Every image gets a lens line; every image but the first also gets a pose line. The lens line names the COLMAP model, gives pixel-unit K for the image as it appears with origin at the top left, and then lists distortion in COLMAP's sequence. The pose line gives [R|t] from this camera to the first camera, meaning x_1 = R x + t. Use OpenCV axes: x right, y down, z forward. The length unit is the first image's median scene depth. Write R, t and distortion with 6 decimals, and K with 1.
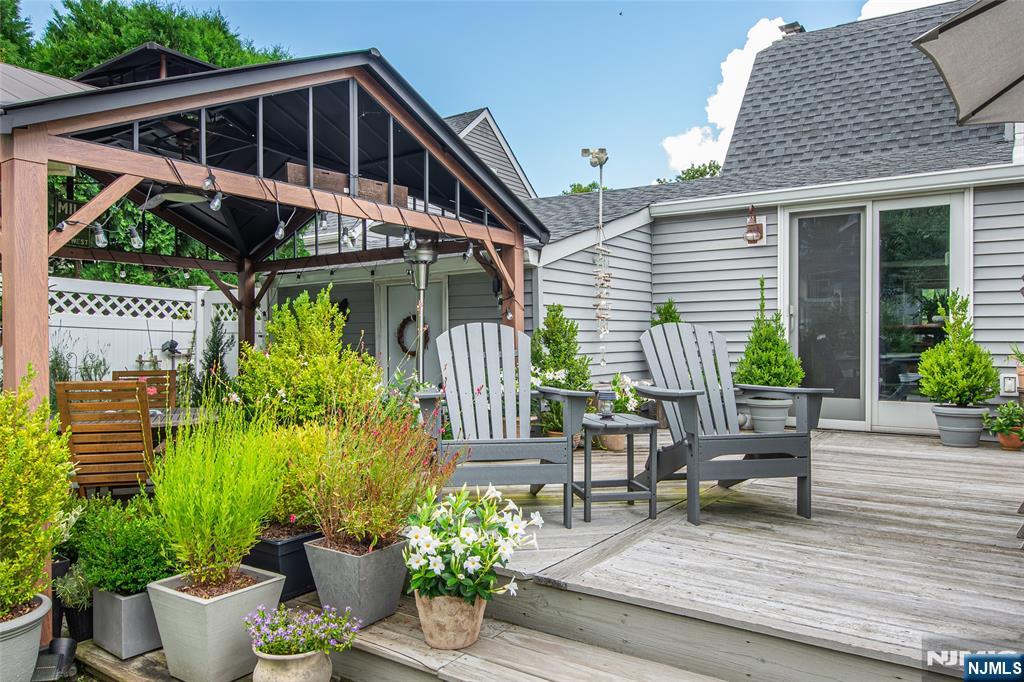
lens RADIAL K [[739.8, 0, 512.4], [0, 739.8, 340.1], [0, 0, 1]] dist [0.003072, 0.001241]
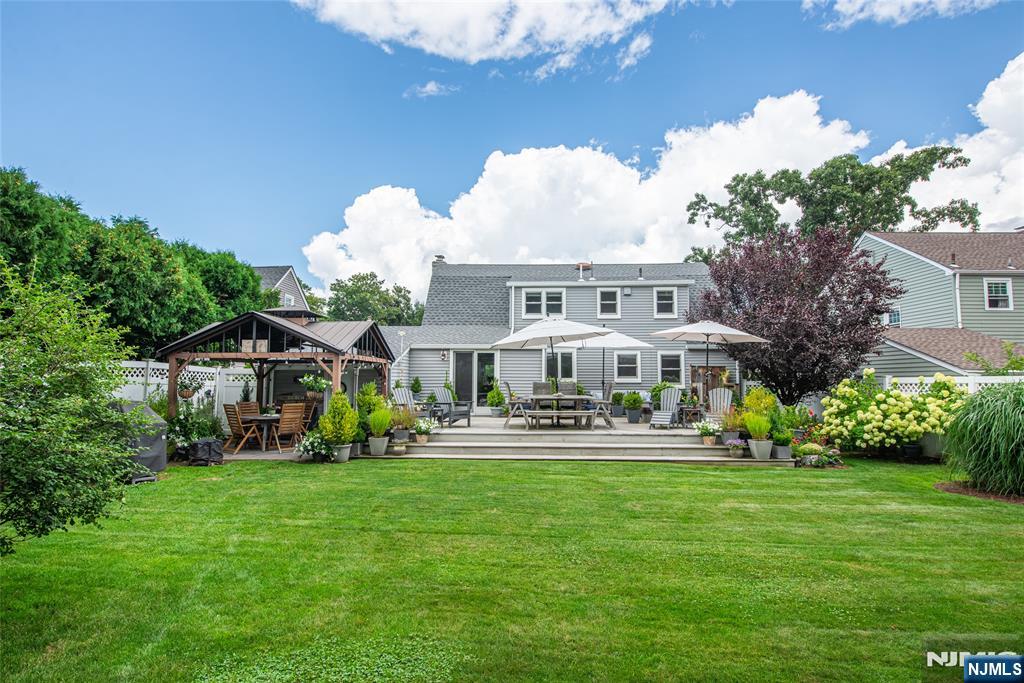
lens RADIAL K [[532.8, 0, 510.7], [0, 532.8, 342.1], [0, 0, 1]] dist [0.001879, 0.000155]
pose [[0.843965, 0.043112, 0.534663, -0.691096], [-0.002316, 0.997048, -0.076740, -0.028002], [-0.536394, 0.063528, 0.841574, -1.160724]]
